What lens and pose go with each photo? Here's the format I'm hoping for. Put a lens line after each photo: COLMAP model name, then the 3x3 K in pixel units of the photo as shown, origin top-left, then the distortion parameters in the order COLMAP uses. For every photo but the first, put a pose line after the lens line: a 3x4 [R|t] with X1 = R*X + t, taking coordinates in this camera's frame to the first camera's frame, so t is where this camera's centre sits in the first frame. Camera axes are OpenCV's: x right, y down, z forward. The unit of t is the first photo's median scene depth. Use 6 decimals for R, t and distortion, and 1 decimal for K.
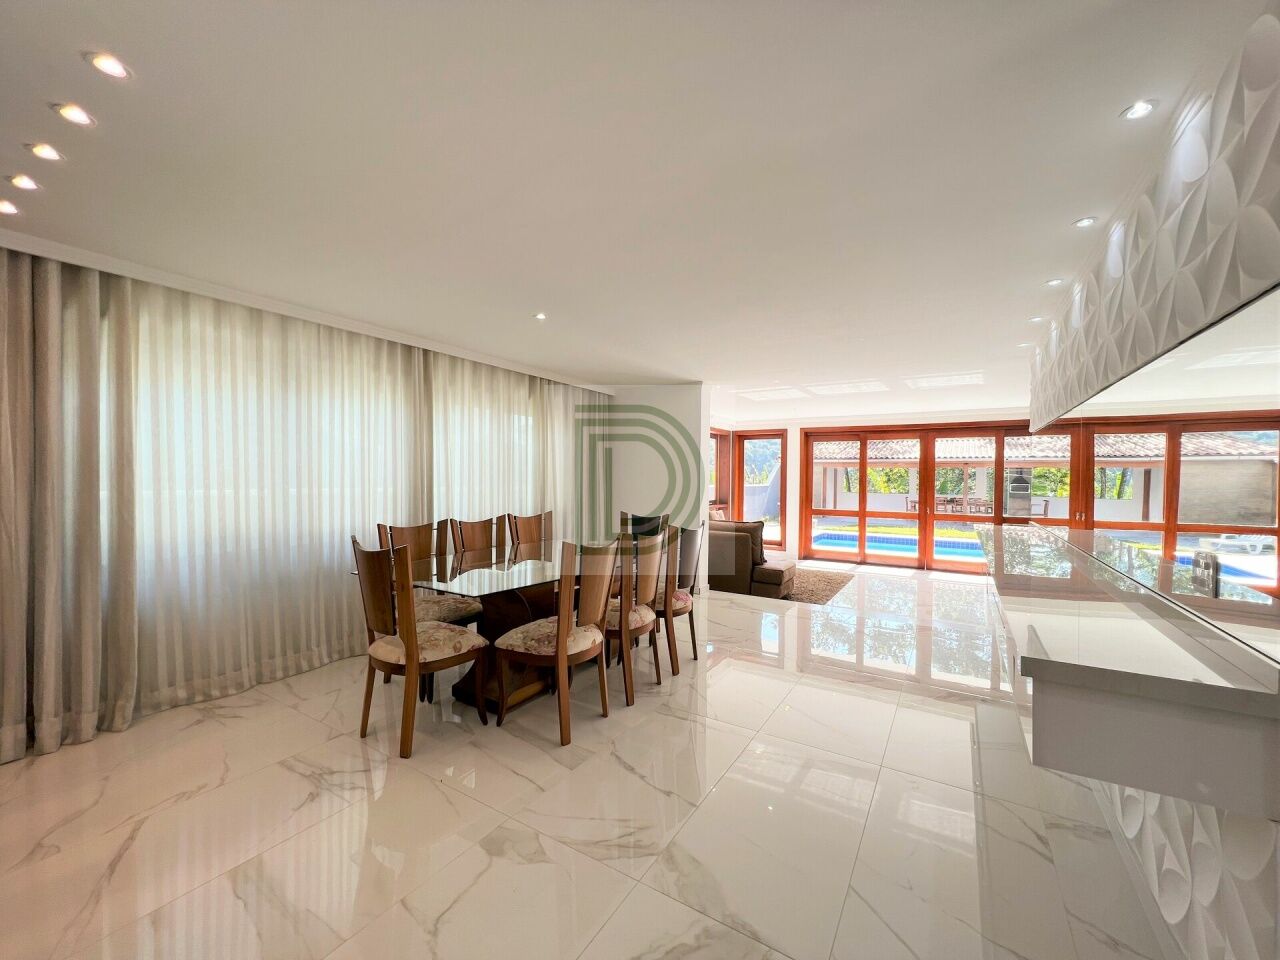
lens RADIAL K [[517.7, 0, 639.0], [0, 517.7, 483.3], [0, 0, 1]] dist [0.000733, 0.001082]
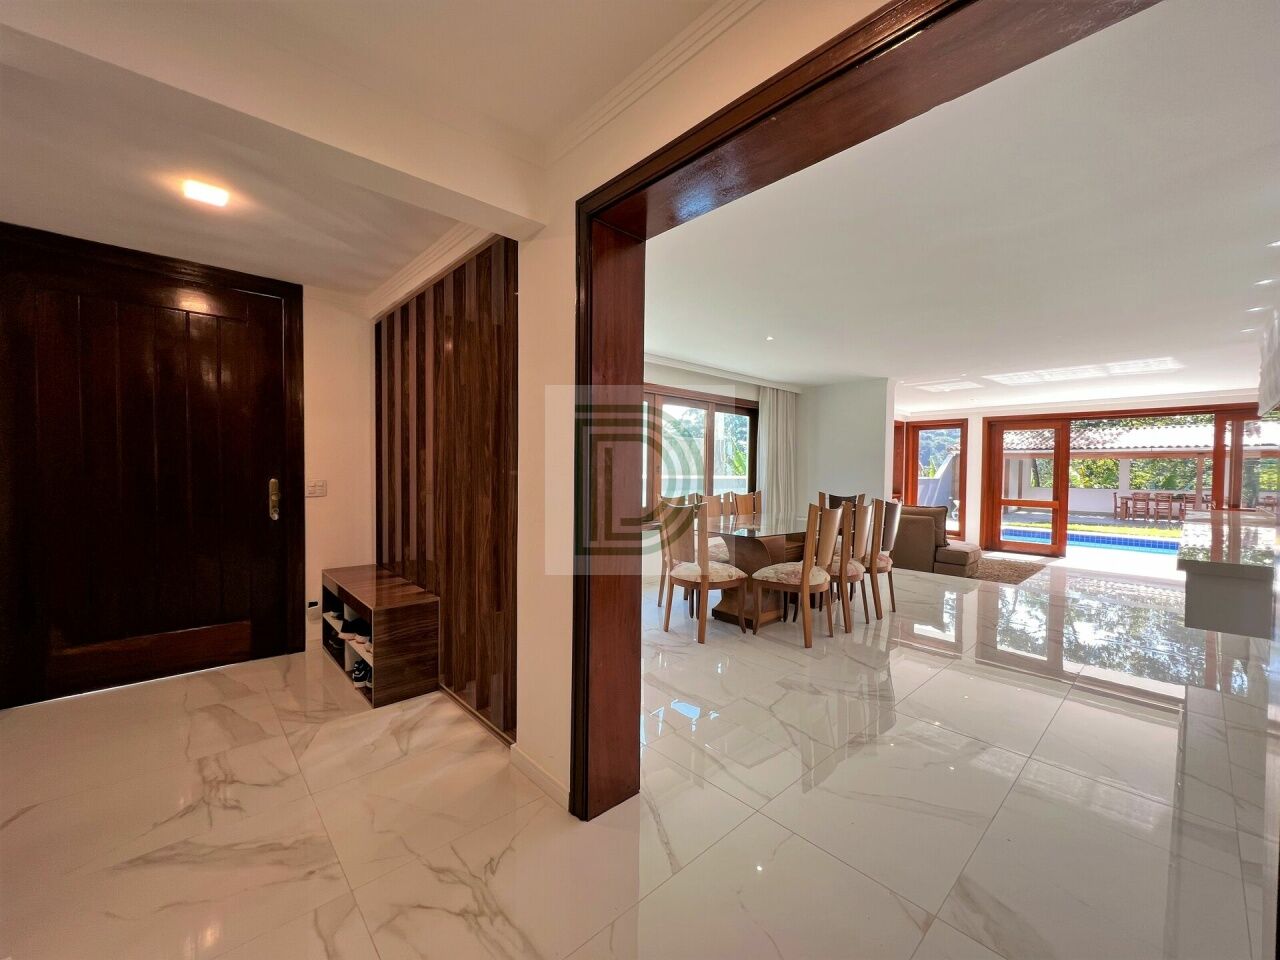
lens RADIAL K [[517.7, 0, 642.7], [0, 517.7, 481.5], [0, 0, 1]] dist [0.000733, 0.001082]
pose [[0.965070, 0.007153, -0.261896, -0.116908], [-0.005181, 0.999953, 0.008218, 0.023455], [0.261942, -0.006574, 0.965061, -0.261995]]
